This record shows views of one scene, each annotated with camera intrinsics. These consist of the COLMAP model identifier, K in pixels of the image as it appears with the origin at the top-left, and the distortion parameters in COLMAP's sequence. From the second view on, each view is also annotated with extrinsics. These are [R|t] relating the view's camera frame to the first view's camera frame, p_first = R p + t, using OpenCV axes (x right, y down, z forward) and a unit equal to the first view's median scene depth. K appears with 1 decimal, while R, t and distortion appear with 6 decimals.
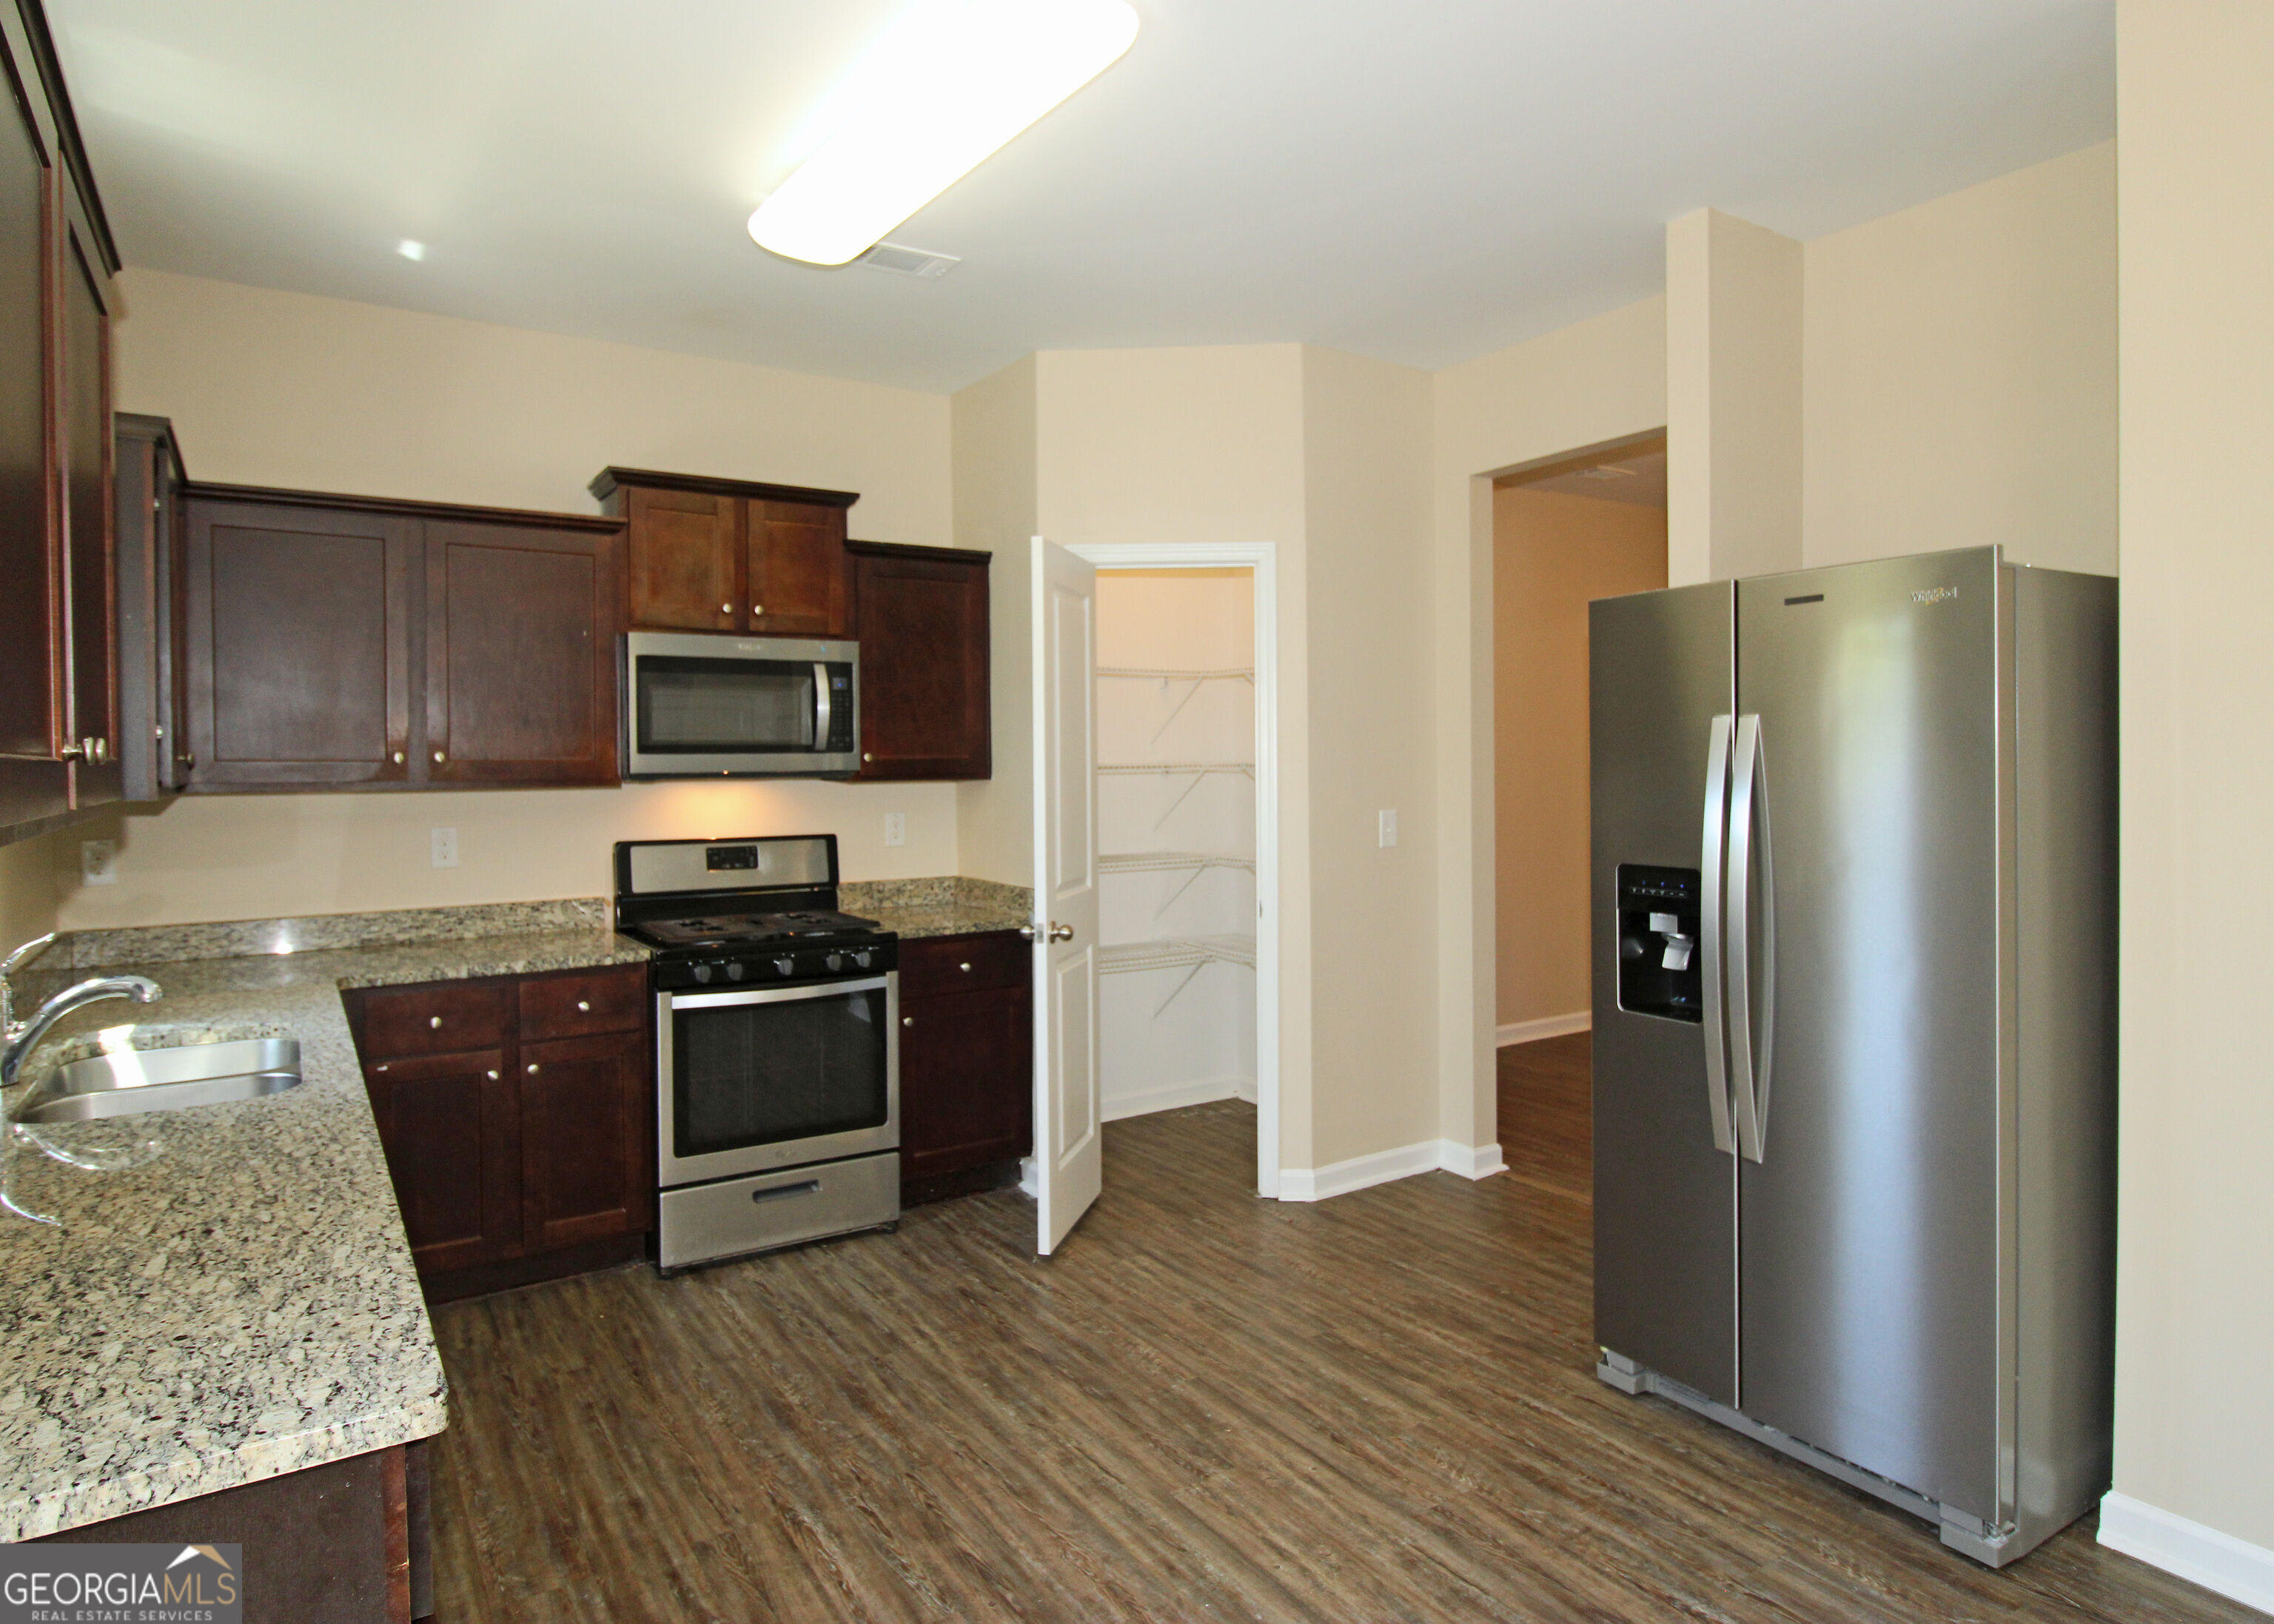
lens RADIAL K [[1392.9, 0, 1119.8], [0, 1392.9, 789.4], [0, 0, 1]] dist [0.005112, -0.002337]
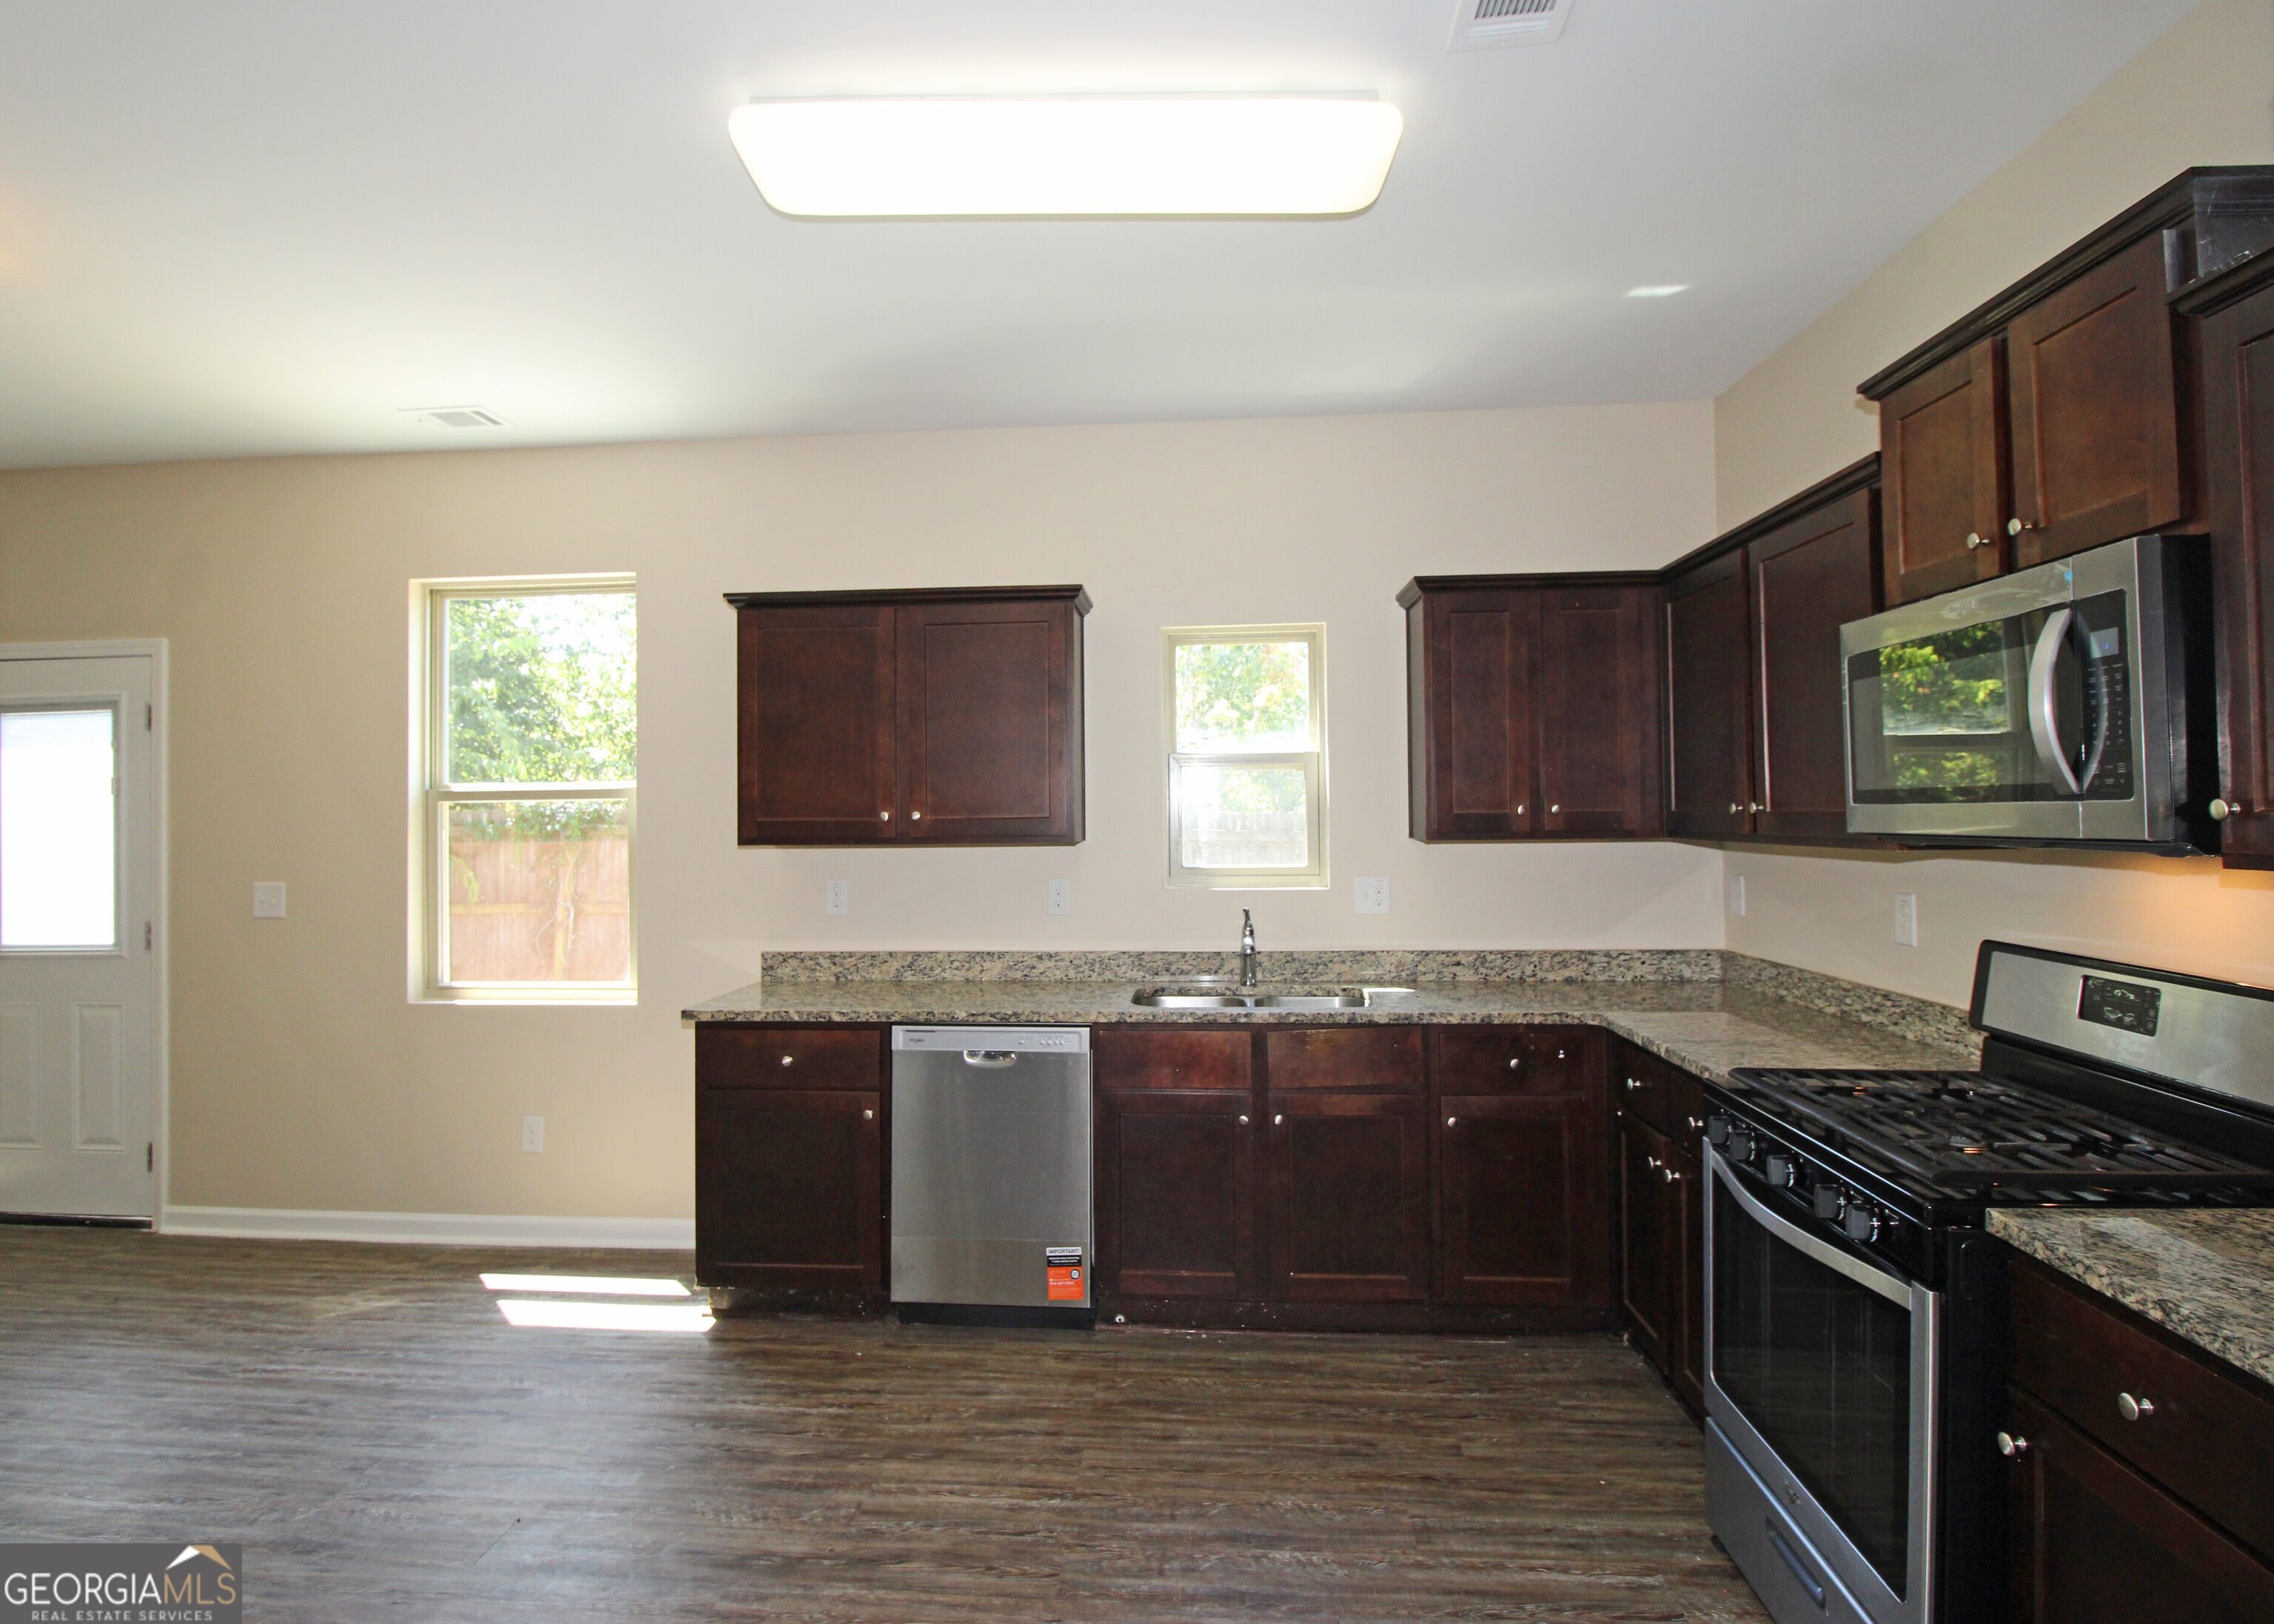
lens RADIAL K [[1194.6, 0, 1193.5], [0, 1194.6, 797.7], [0, 0, 1]] dist [-0.019657, -0.001941]
pose [[-0.618166, 0.003205, -0.786041, 0.350485], [-0.004275, 0.999963, 0.007439, -0.036281], [0.786036, 0.007959, -0.618129, 1.305825]]
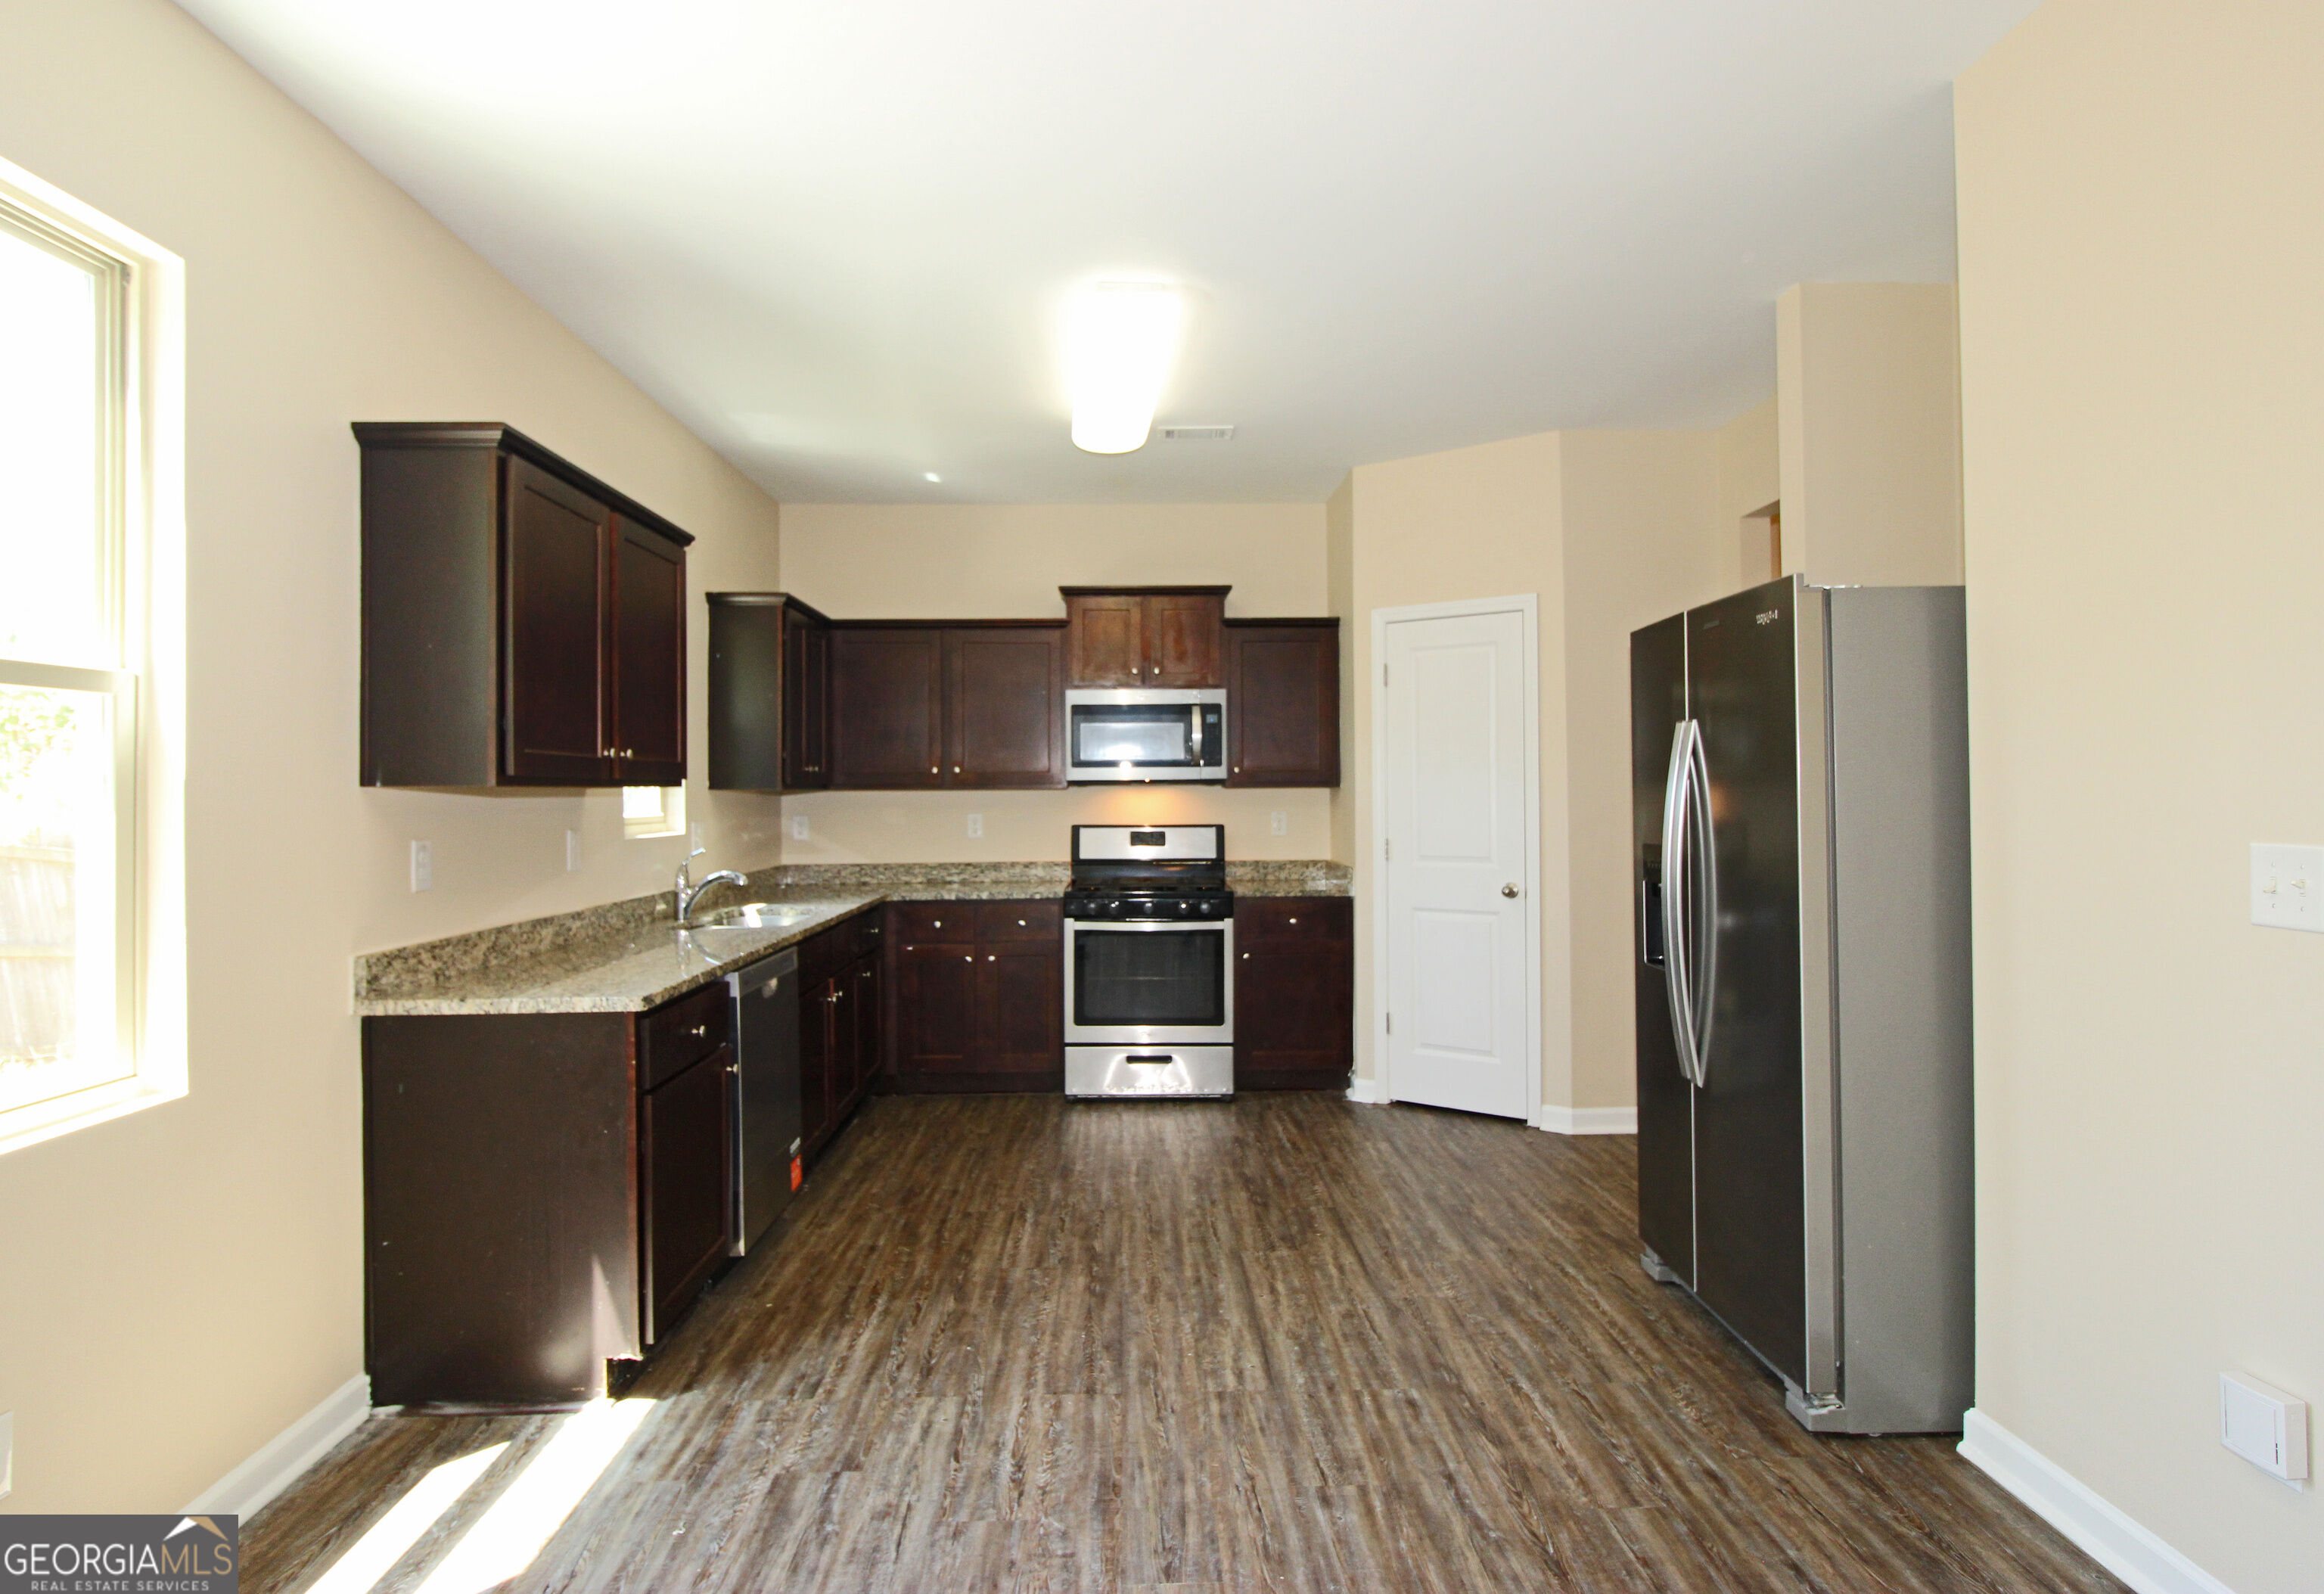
lens RADIAL K [[1235.5, 0, 1117.4], [0, 1235.5, 780.1], [0, 0, 1]] dist [0.023660, 0.000695]
pose [[0.844259, -0.006030, -0.535901, 0.522492], [-0.010169, 0.999576, -0.027267, 0.030319], [0.535838, 0.028470, 0.843840, -0.168829]]
